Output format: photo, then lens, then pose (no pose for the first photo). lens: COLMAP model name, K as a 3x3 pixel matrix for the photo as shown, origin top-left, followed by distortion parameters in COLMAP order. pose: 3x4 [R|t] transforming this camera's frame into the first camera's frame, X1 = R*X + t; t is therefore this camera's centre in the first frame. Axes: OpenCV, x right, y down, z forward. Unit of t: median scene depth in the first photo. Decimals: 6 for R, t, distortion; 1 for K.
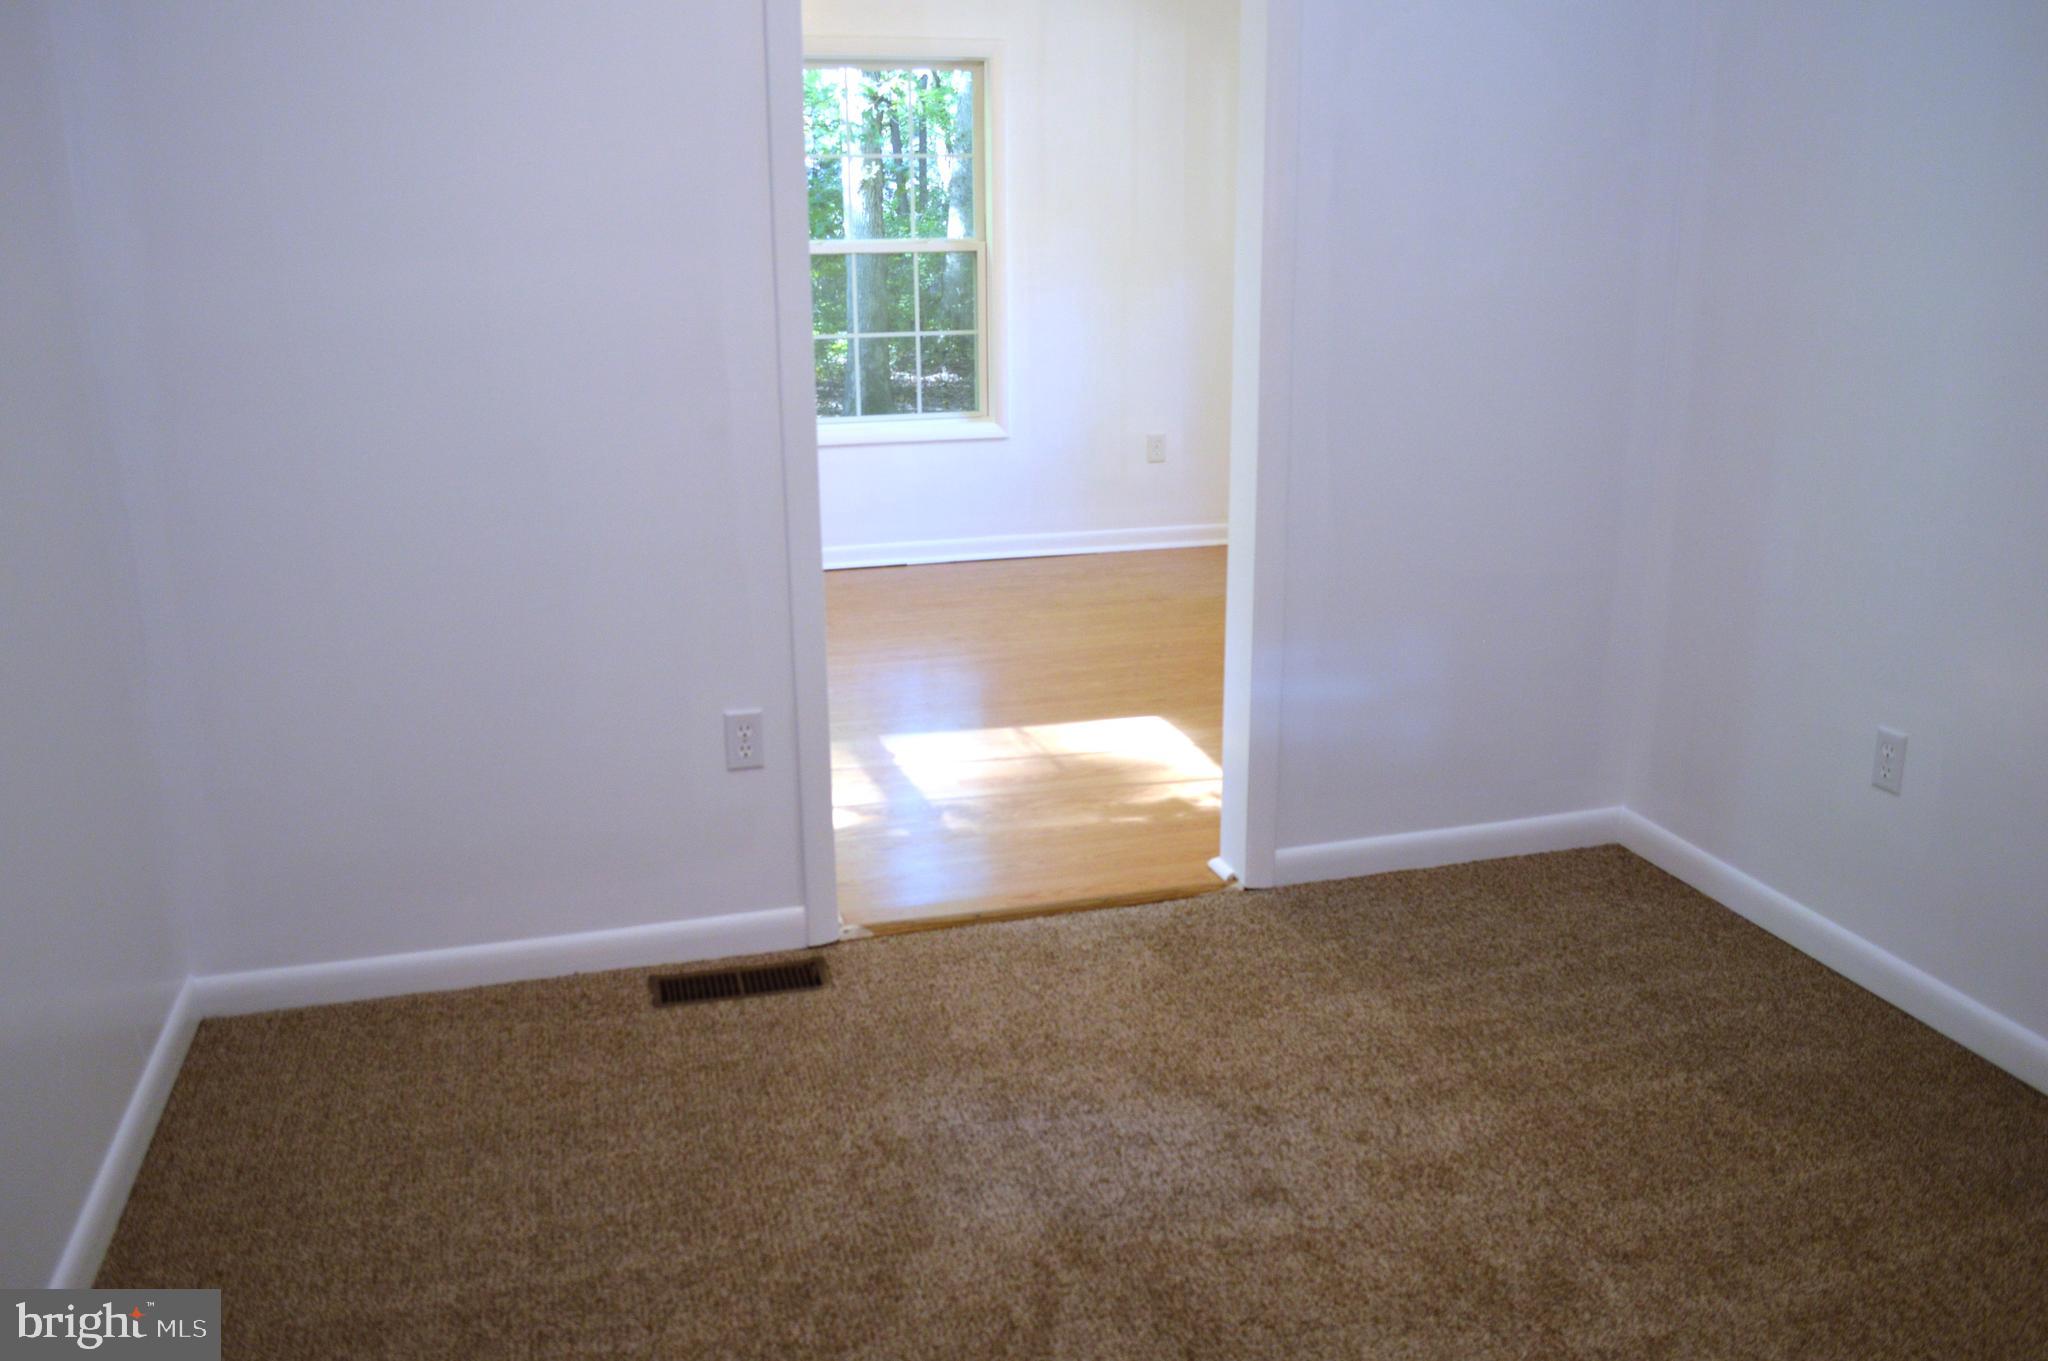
lens RADIAL K [[1642.5, 0, 1012.3], [0, 1642.5, 675.6], [0, 0, 1]] dist [-0.082449, 0.014469]
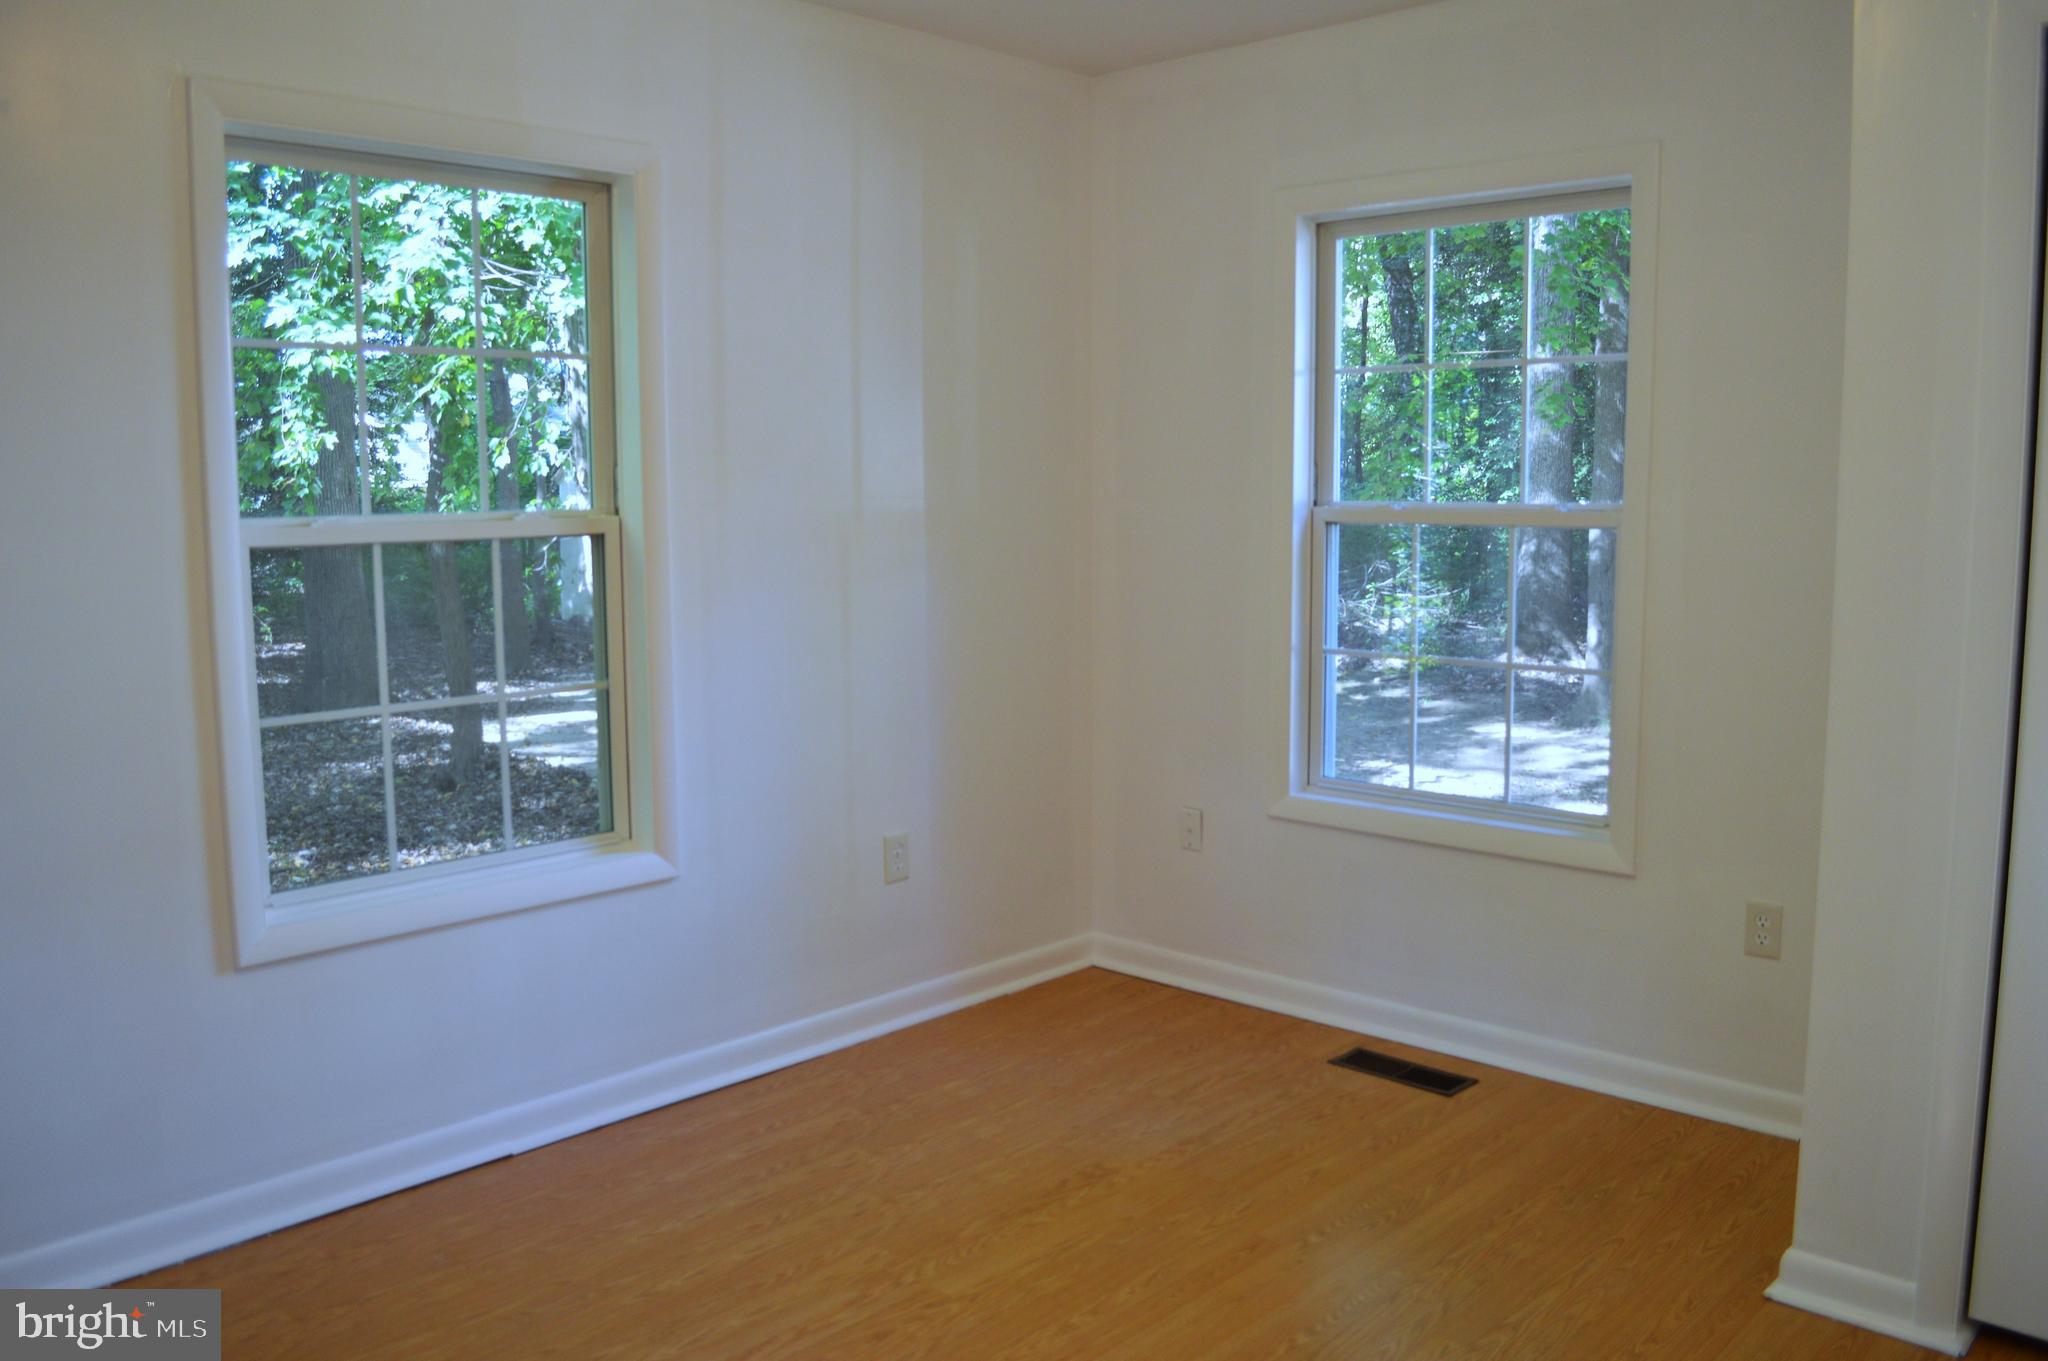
lens RADIAL K [[1642.5, 0, 1021.0], [0, 1642.5, 683.4], [0, 0, 1]] dist [-0.082449, 0.014469]
pose [[0.857477, -0.059713, 0.511045, -0.071767], [0.132817, 0.985269, -0.107729, -0.055547], [-0.497084, 0.160251, 0.852776, 0.197996]]
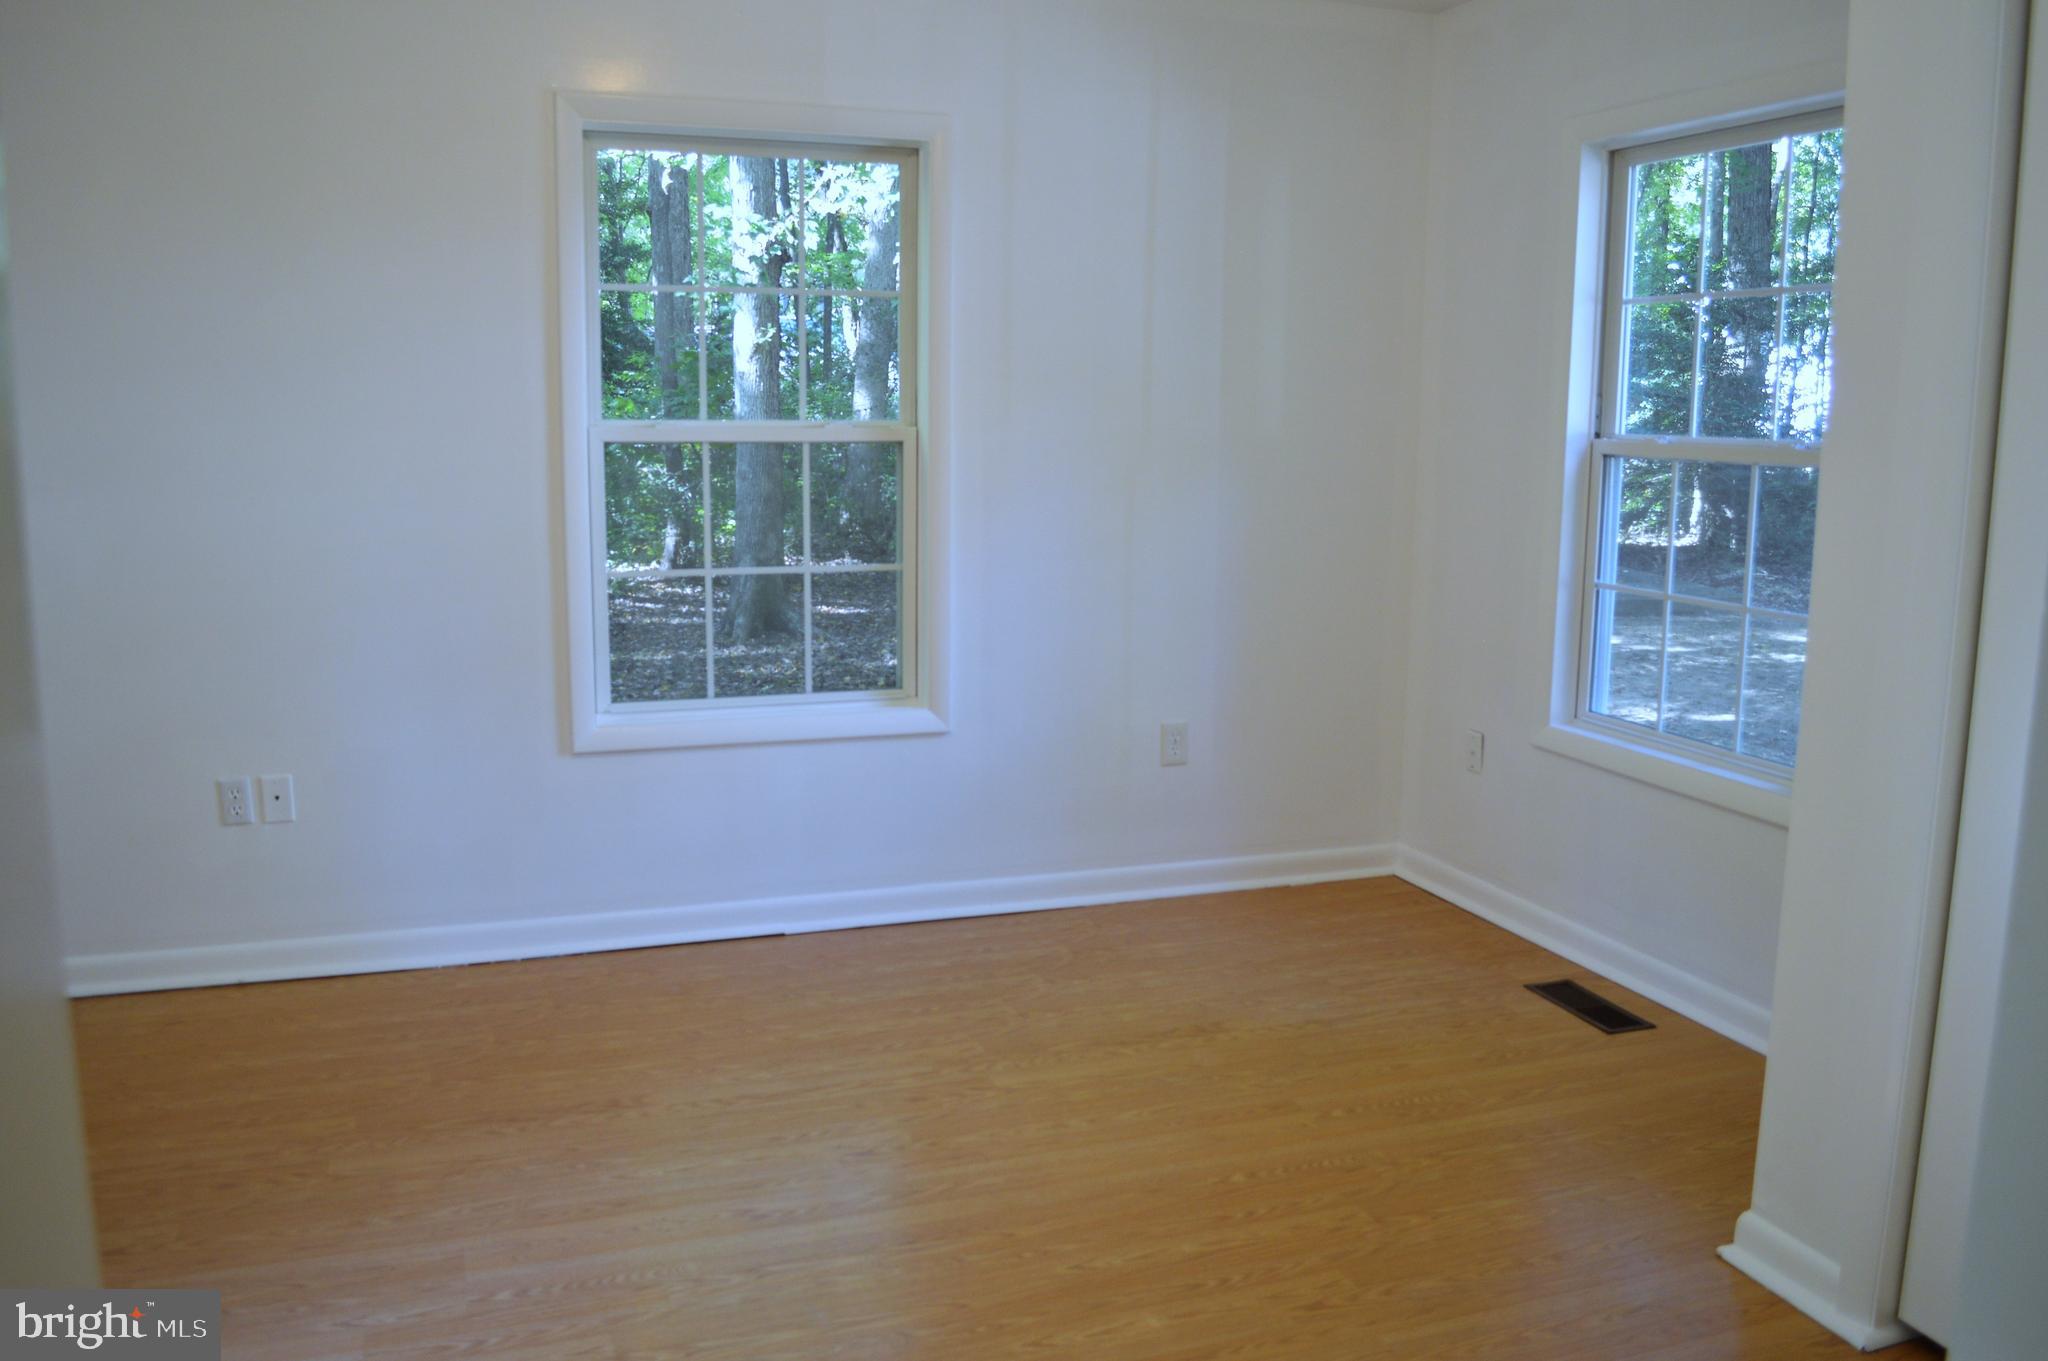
lens RADIAL K [[1642.5, 0, 1029.7], [0, 1642.5, 684.7], [0, 0, 1]] dist [-0.082449, 0.014469]
pose [[0.997442, 0.009360, 0.070867, -0.006757], [-0.002522, 0.995381, -0.095970, -0.042147], [-0.071438, 0.095546, 0.992858, 0.149825]]
